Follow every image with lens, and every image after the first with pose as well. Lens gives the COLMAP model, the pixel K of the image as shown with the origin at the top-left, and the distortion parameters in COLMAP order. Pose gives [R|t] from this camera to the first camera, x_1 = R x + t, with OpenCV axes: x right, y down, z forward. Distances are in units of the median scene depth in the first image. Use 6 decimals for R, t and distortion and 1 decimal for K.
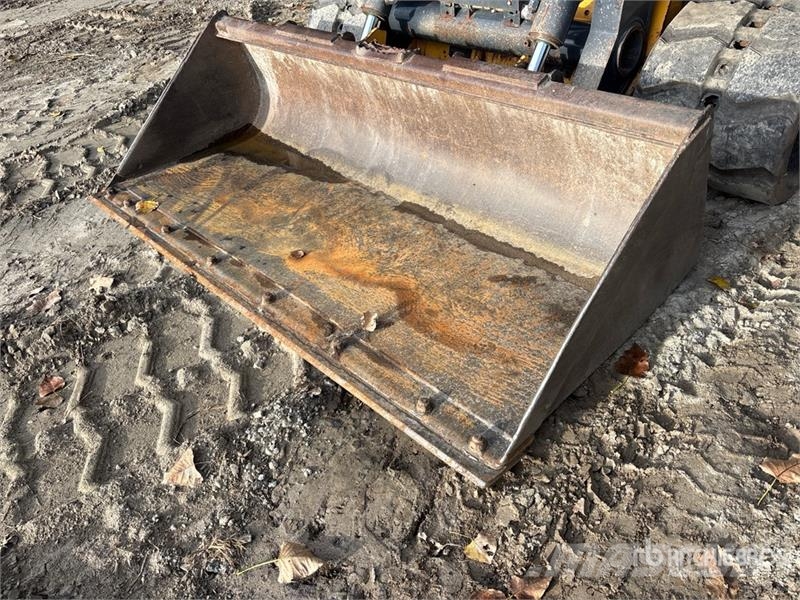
lens RADIAL K [[608.1, 0, 396.1], [0, 608.1, 295.0], [0, 0, 1]] dist [0.049682, -0.059576]
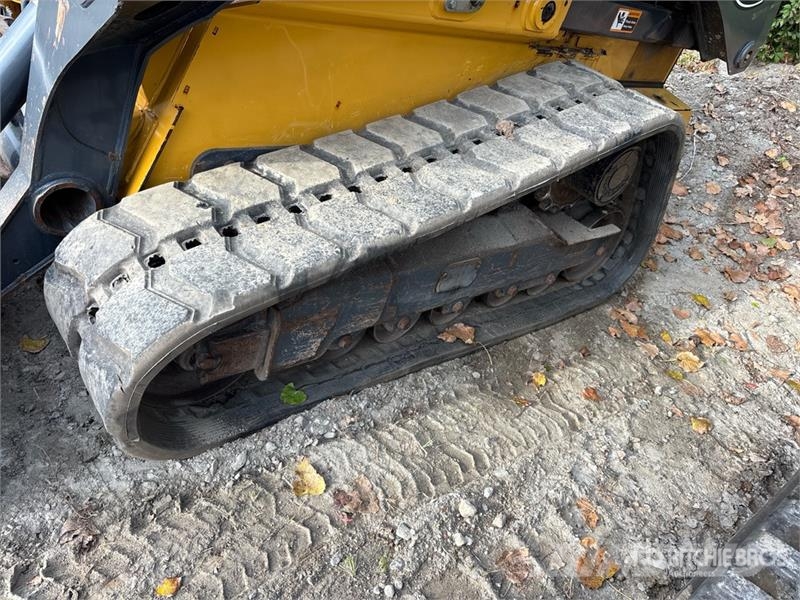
lens RADIAL K [[608.1, 0, 396.1], [0, 608.1, 295.0], [0, 0, 1]] dist [0.049682, -0.059576]
pose [[0.911620, 0.376015, 0.166019, 0.726847], [-0.370126, 0.926613, -0.066292, -0.430771], [-0.178763, -0.001015, 0.983892, 0.174276]]
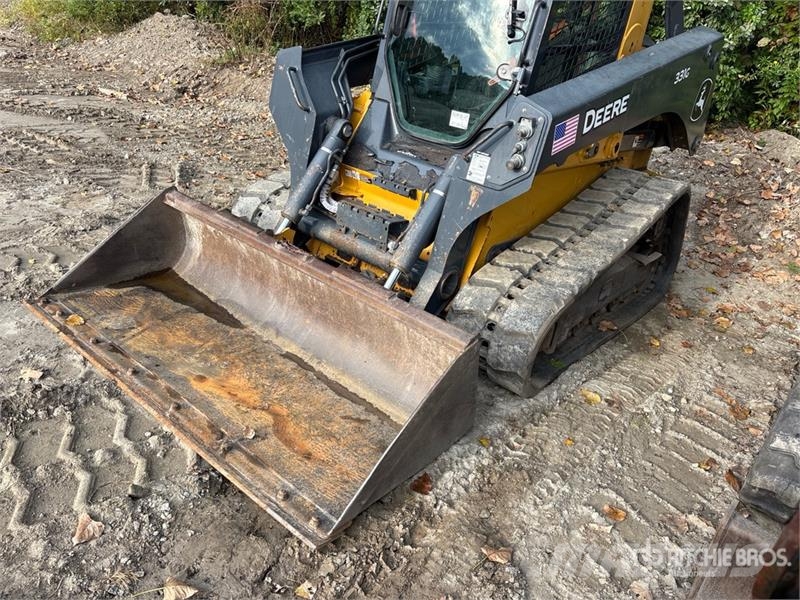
lens RADIAL K [[608.1, 0, 396.1], [0, 608.1, 295.0], [0, 0, 1]] dist [0.049682, -0.059576]
pose [[0.957970, 0.195661, 0.209789, -0.079170], [-0.139082, 0.956383, -0.256880, 0.051588], [-0.250900, 0.216906, 0.943399, -0.467750]]
